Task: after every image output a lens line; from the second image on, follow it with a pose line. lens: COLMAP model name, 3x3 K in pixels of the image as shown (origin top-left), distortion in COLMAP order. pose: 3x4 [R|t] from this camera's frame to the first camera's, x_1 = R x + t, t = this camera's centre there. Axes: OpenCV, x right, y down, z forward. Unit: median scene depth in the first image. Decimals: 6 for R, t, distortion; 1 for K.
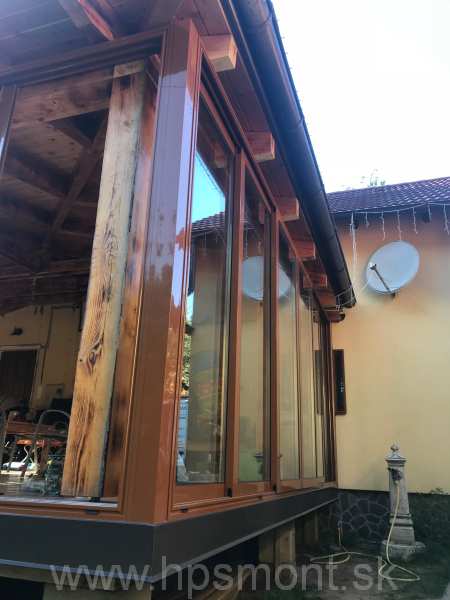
lens RADIAL K [[484.3, 0, 225.0], [0, 484.3, 300.0], [0, 0, 1]] dist [0.004763, 0.007244]
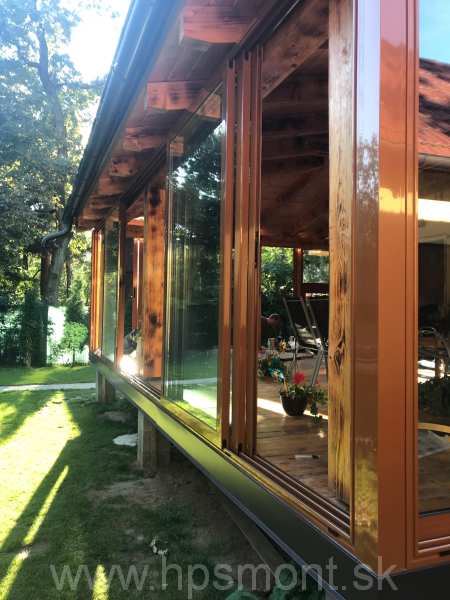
lens RADIAL K [[484.3, 0, 225.0], [0, 484.3, 300.0], [0, 0, 1]] dist [0.004763, 0.007244]
pose [[0.637944, -0.048466, -0.768556, 0.286462], [0.254276, 0.955299, 0.150821, -0.168191], [0.726891, -0.291641, 0.621751, 0.291535]]
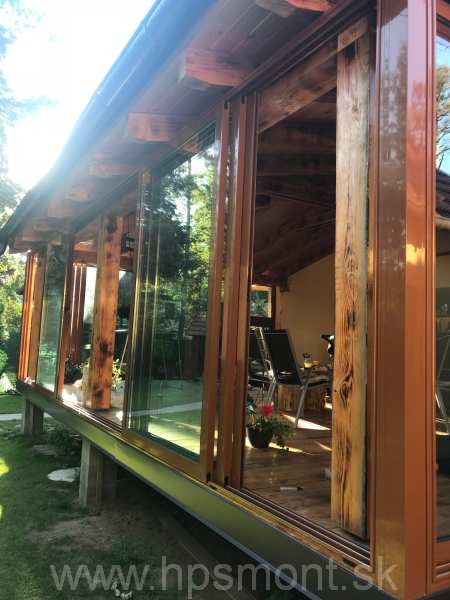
lens RADIAL K [[484.3, 0, 225.0], [0, 484.3, 300.0], [0, 0, 1]] dist [0.004763, 0.007244]
pose [[0.757177, -0.066380, -0.649828, 0.176158], [0.194571, 0.972585, 0.127364, -0.214430], [0.623558, -0.222875, 0.749335, 0.161001]]
